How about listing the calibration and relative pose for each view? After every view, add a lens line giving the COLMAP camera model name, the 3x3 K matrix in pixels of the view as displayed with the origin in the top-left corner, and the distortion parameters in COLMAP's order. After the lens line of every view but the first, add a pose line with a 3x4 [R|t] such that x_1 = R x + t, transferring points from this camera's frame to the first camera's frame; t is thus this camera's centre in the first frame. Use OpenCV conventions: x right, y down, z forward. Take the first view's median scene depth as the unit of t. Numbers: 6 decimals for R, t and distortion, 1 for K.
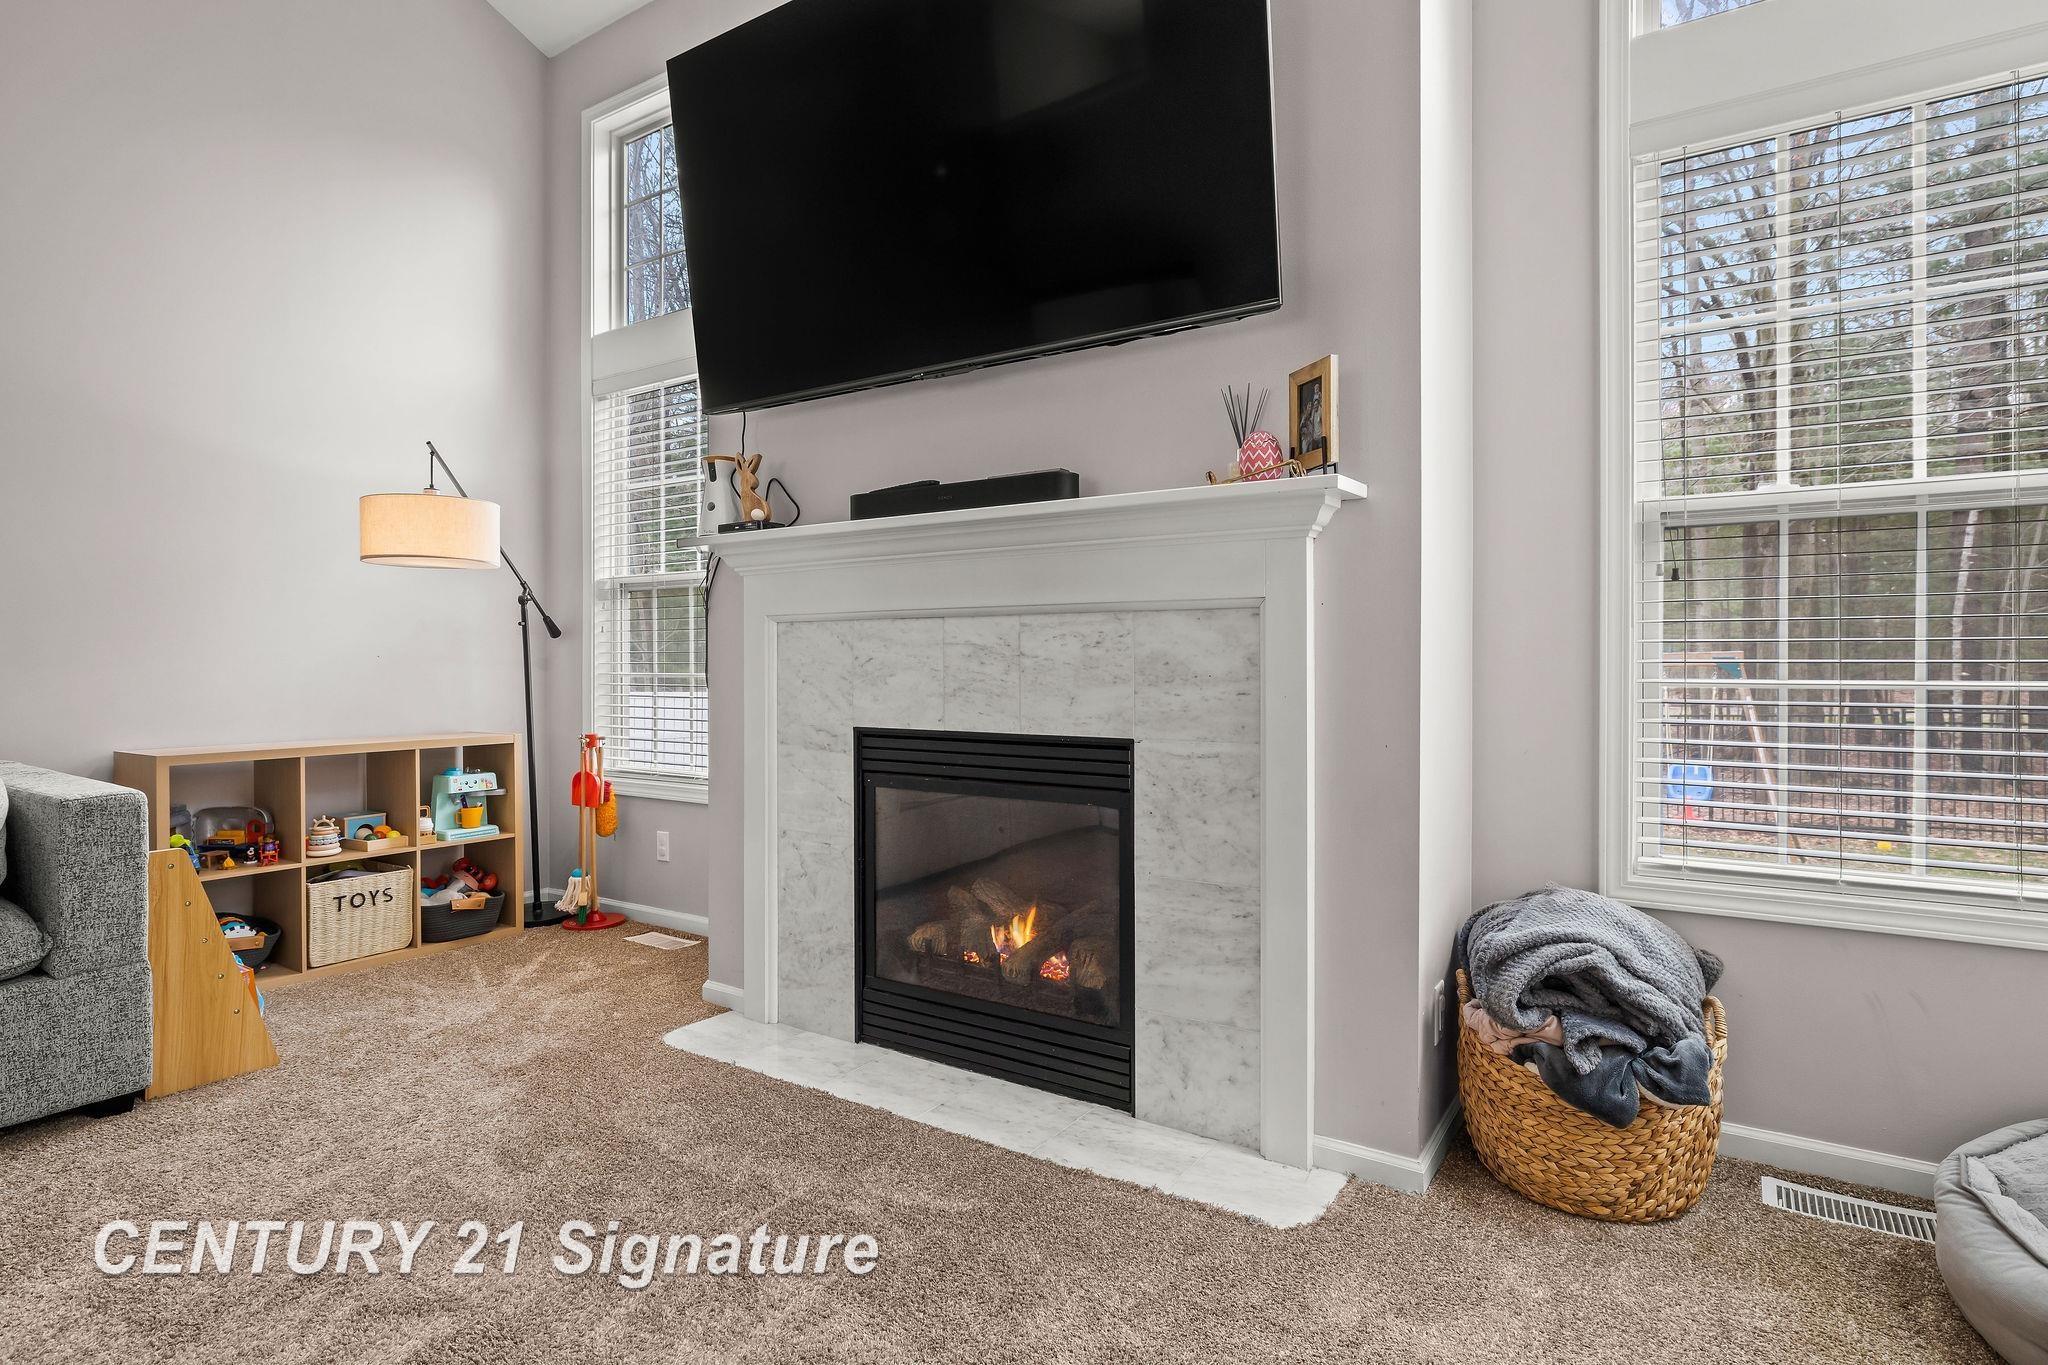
lens RADIAL K [[1028.6, 0, 1024.9], [0, 1028.6, 683.8], [0, 0, 1]] dist [-0.001056, 0.000178]
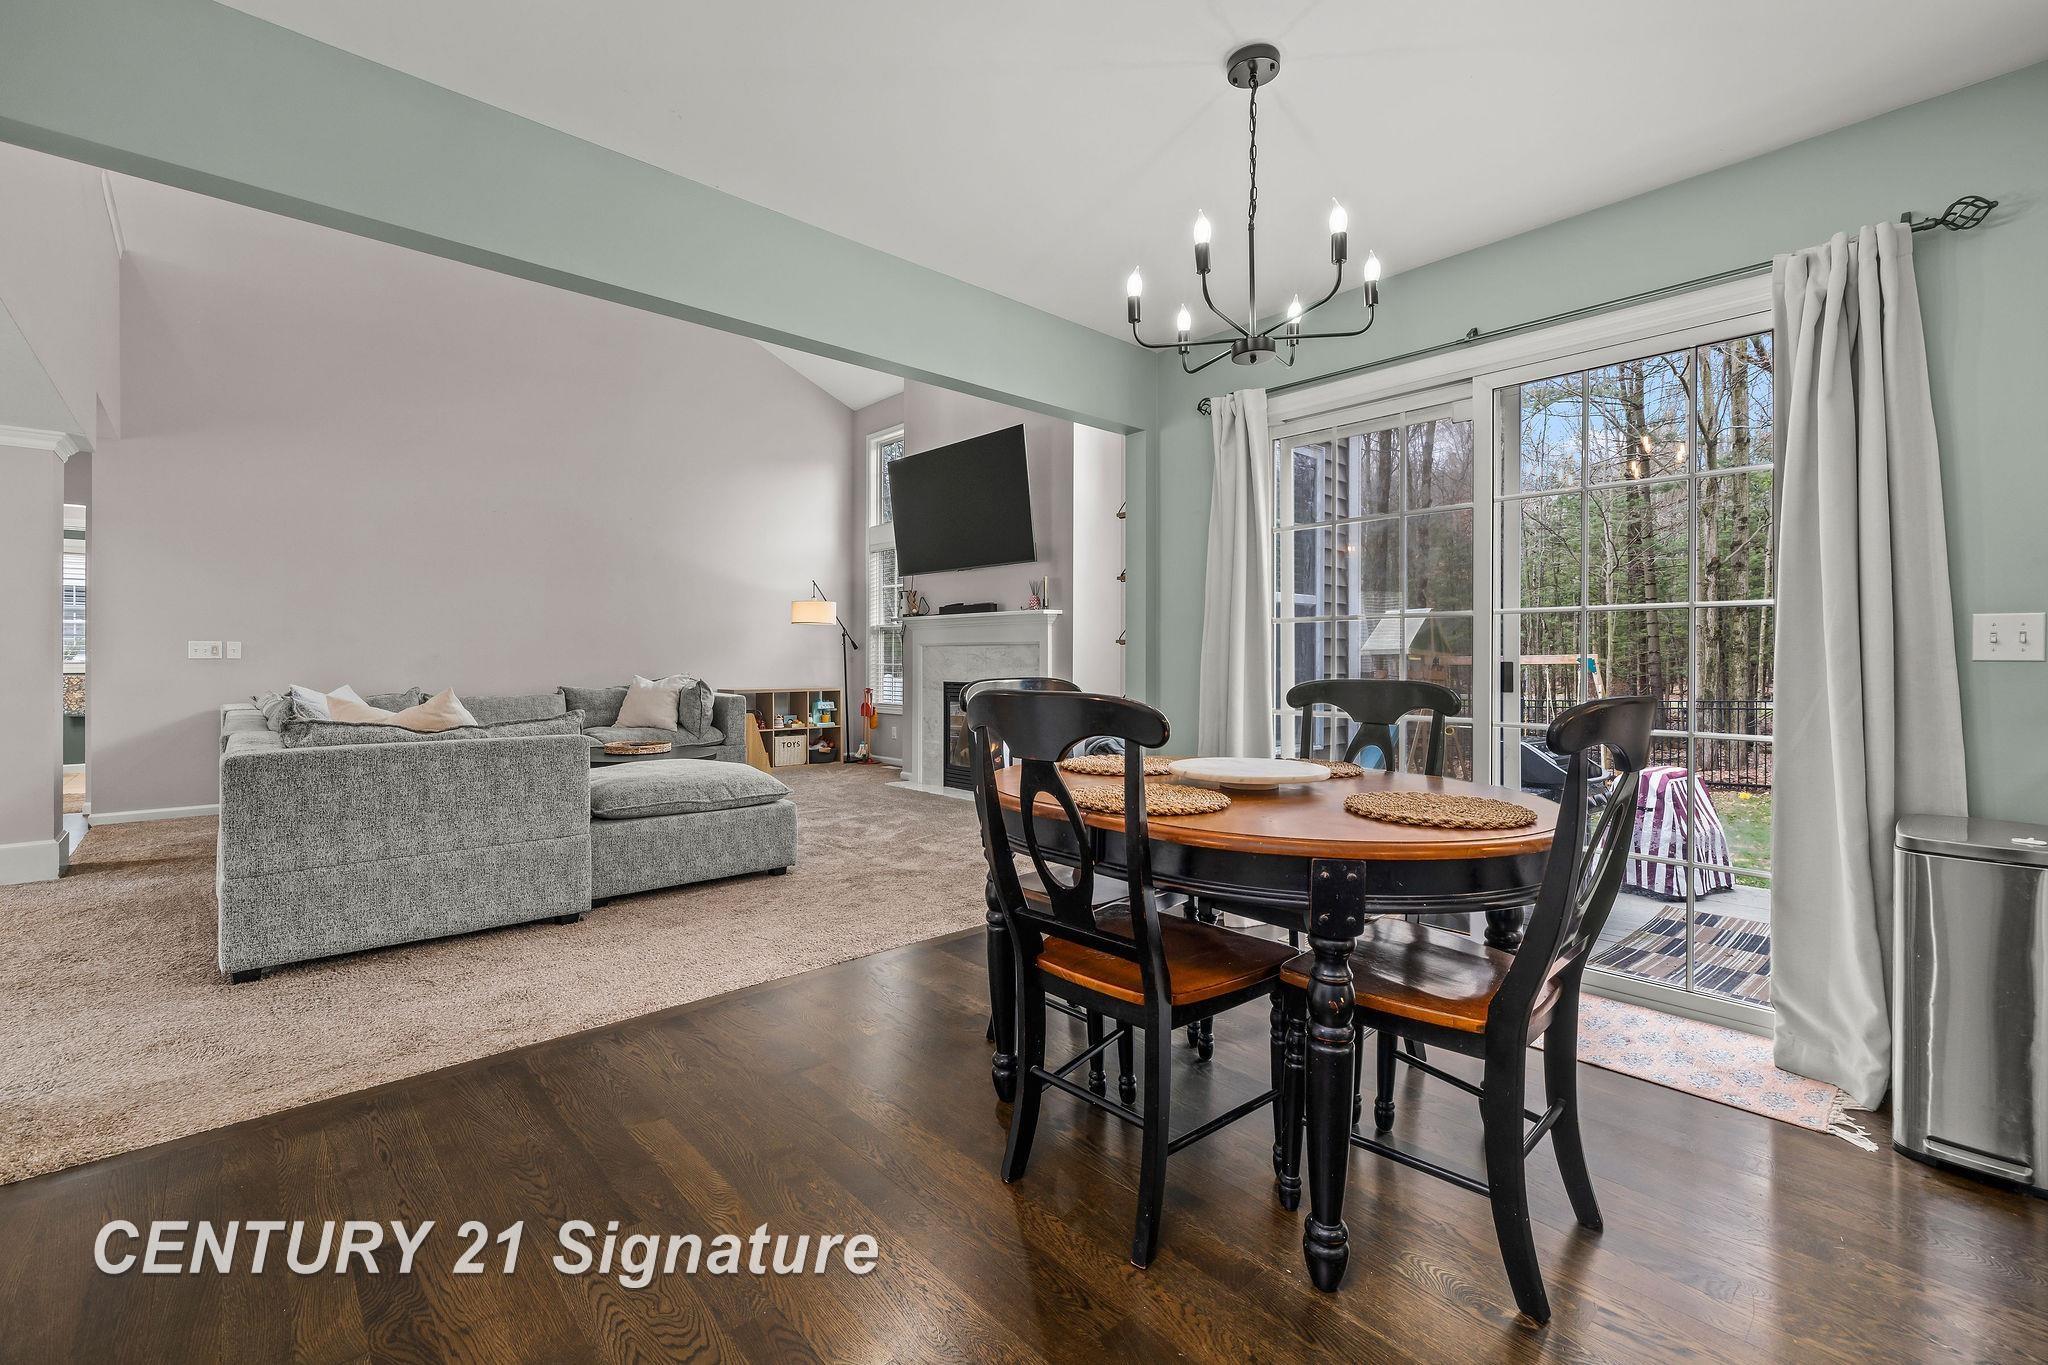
lens RADIAL K [[869.1, 0, 1024.8], [0, 869.1, 686.7], [0, 0, 1]] dist [-0.000572, 0.001269]
pose [[0.968802, 0.009650, -0.247649, 0.517219], [-0.007445, 0.999924, 0.009838, 0.022482], [0.247725, -0.007687, 0.968800, -1.049326]]
